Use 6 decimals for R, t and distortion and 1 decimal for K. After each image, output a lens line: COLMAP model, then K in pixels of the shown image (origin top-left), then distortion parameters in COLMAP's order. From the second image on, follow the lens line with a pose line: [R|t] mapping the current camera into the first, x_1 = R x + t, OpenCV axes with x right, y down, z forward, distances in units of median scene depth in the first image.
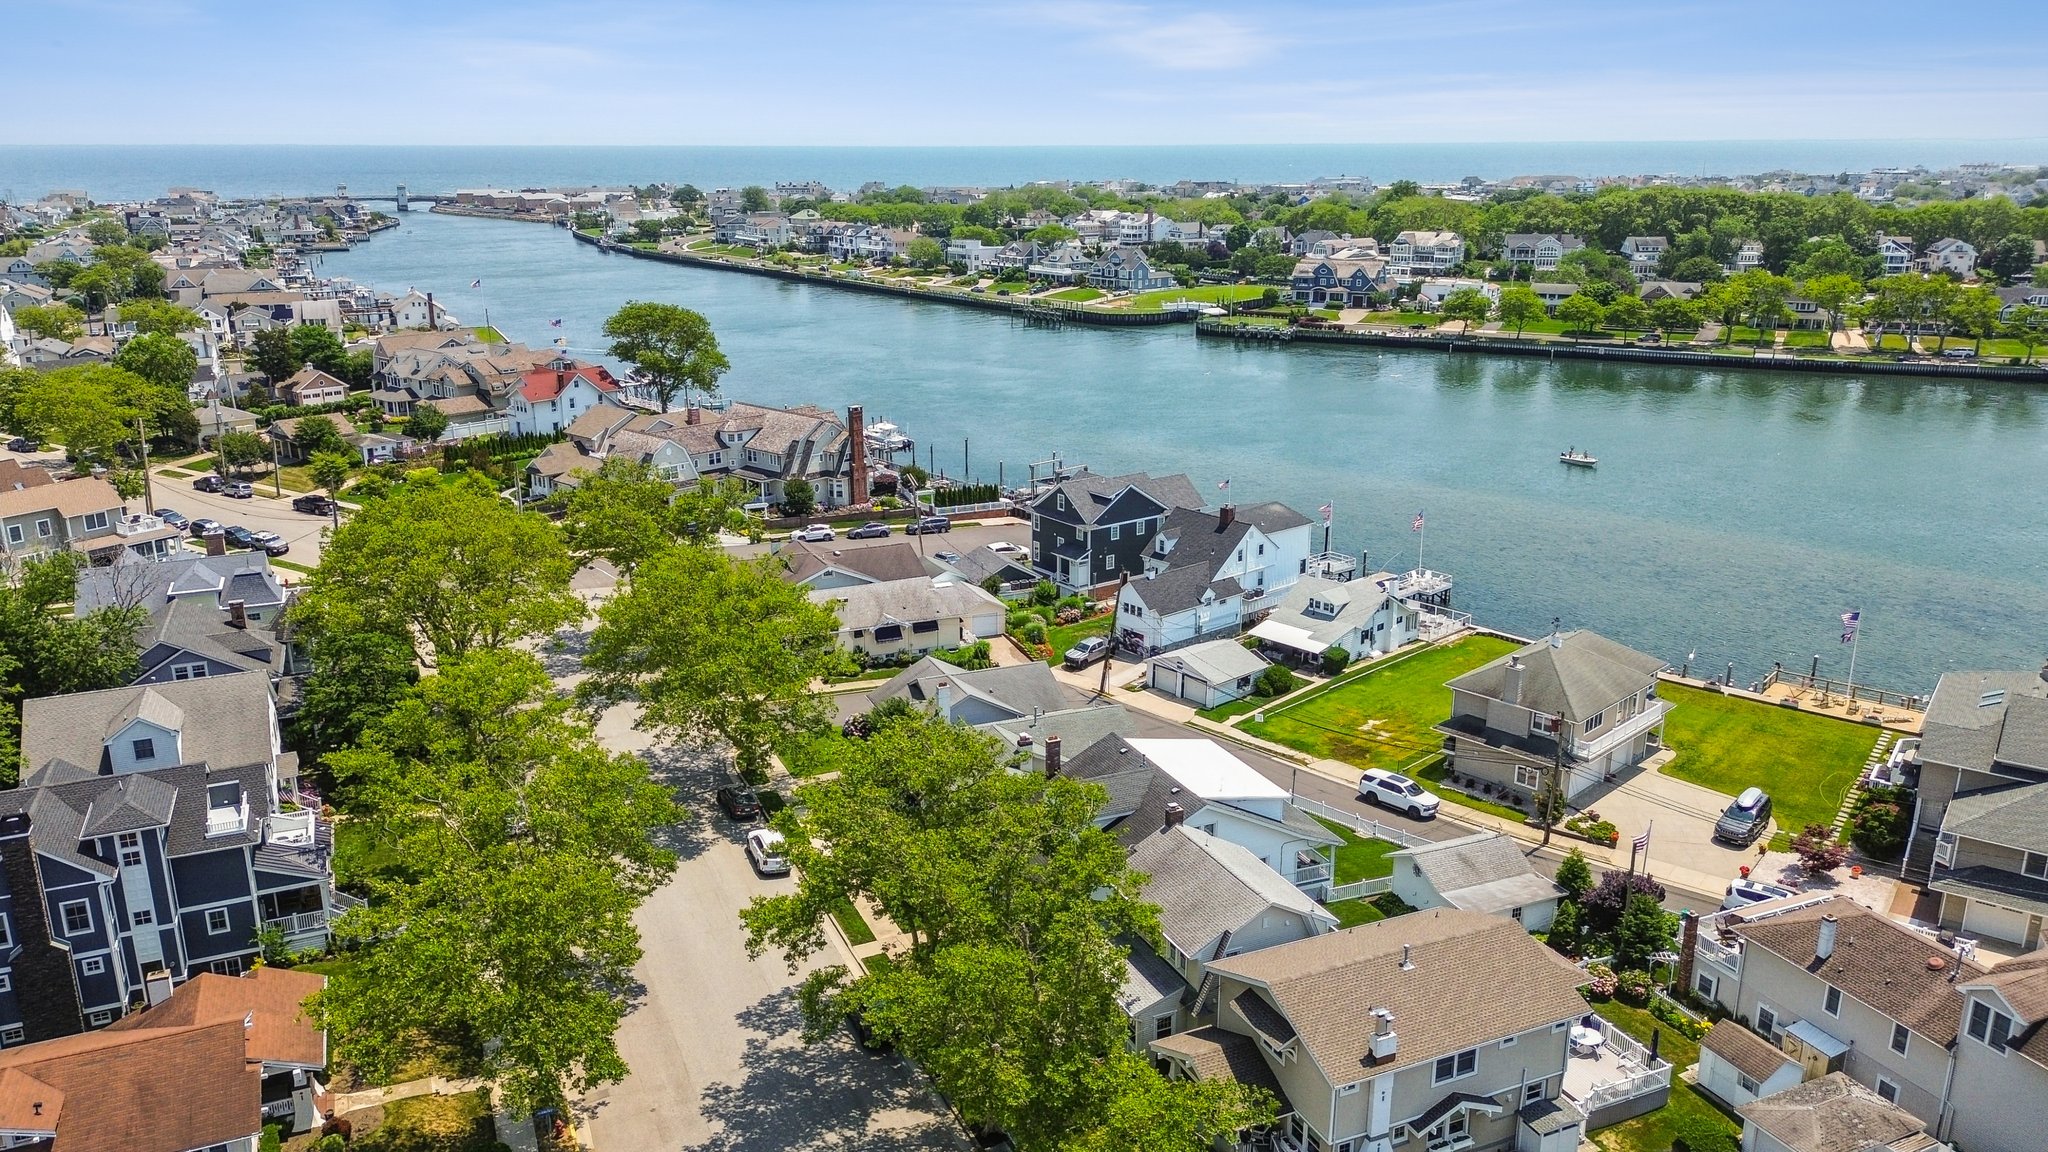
lens RADIAL K [[1439.6, 0, 1032.7], [0, 1439.6, 578.1], [0, 0, 1]] dist [0.058303, -0.054615]
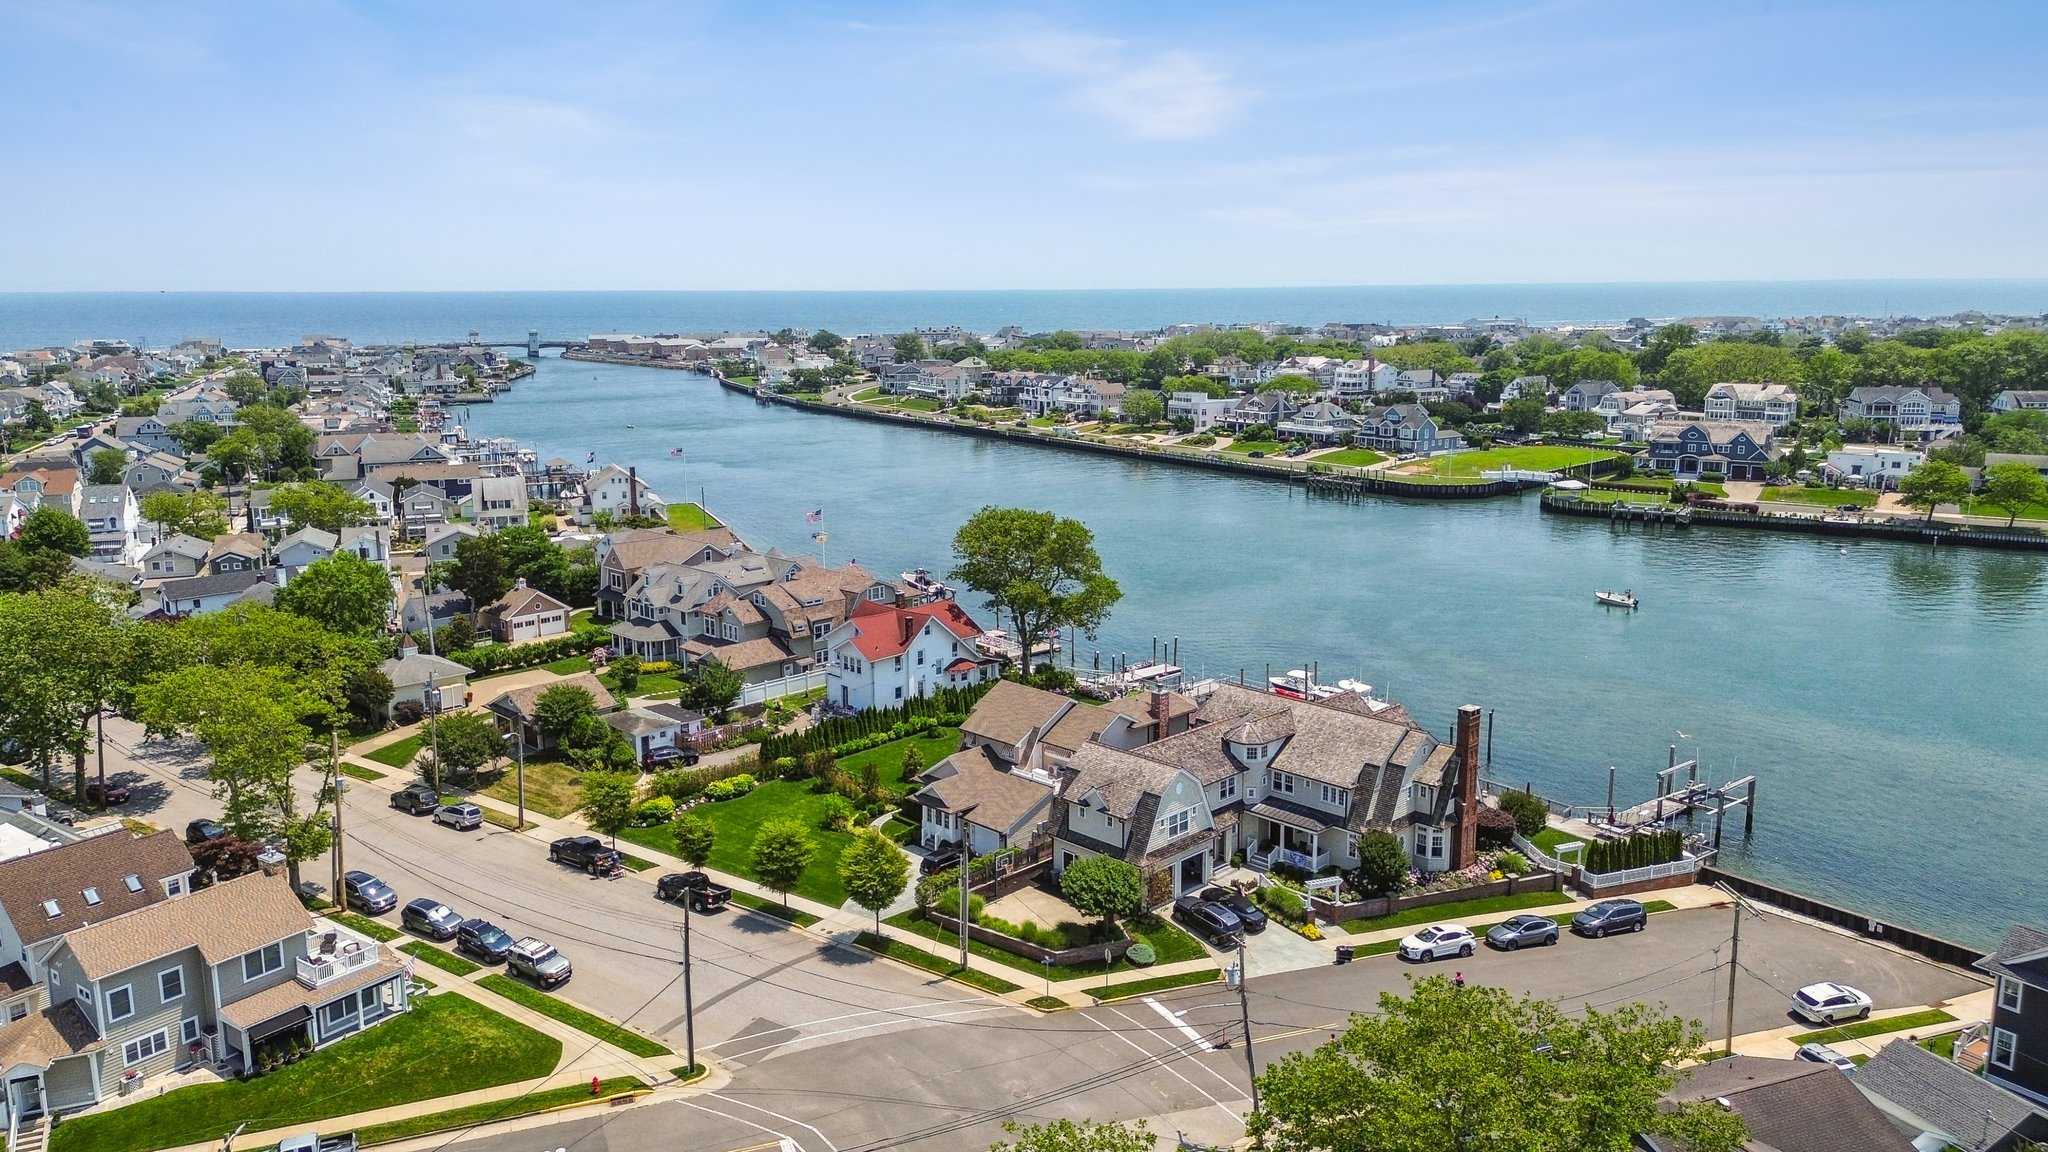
lens RADIAL K [[1439.6, 0, 1025.4], [0, 1439.6, 583.6], [0, 0, 1]] dist [0.058303, -0.054615]
pose [[0.998360, 0.007888, -0.056695, -0.110162], [-0.012883, 0.996012, -0.088288, -0.046193], [0.055773, 0.088874, 0.994480, 0.154990]]
